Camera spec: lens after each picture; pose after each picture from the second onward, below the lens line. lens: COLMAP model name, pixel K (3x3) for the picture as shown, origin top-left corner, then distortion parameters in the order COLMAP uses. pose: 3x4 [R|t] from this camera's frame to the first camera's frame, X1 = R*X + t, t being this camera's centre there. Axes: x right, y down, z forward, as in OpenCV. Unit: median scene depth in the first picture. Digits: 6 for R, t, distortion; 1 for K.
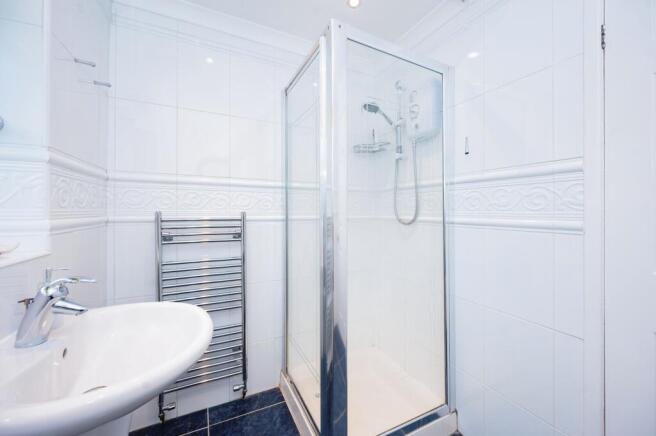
lens RADIAL K [[262.1, 0, 330.5], [0, 262.1, 212.1], [0, 0, 1]] dist [-0.000774, -0.000291]
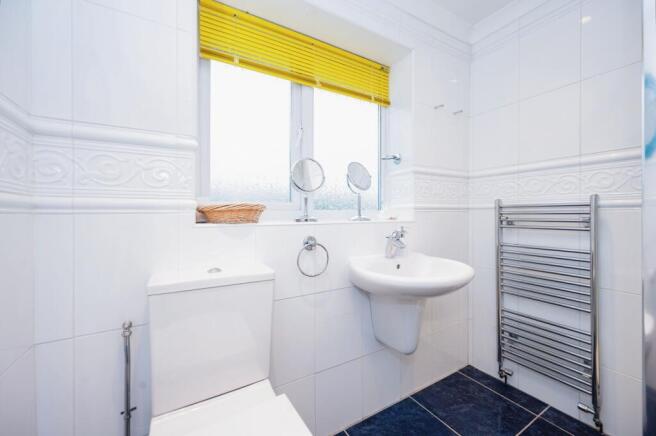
lens RADIAL K [[262.1, 0, 330.2], [0, 262.1, 215.6], [0, 0, 1]] dist [-0.000774, -0.000291]
pose [[0.079310, 0.004160, -0.996841, 0.422404], [0.004236, 0.999981, 0.004510, 0.058959], [0.996841, -0.004581, 0.079291, 0.144229]]
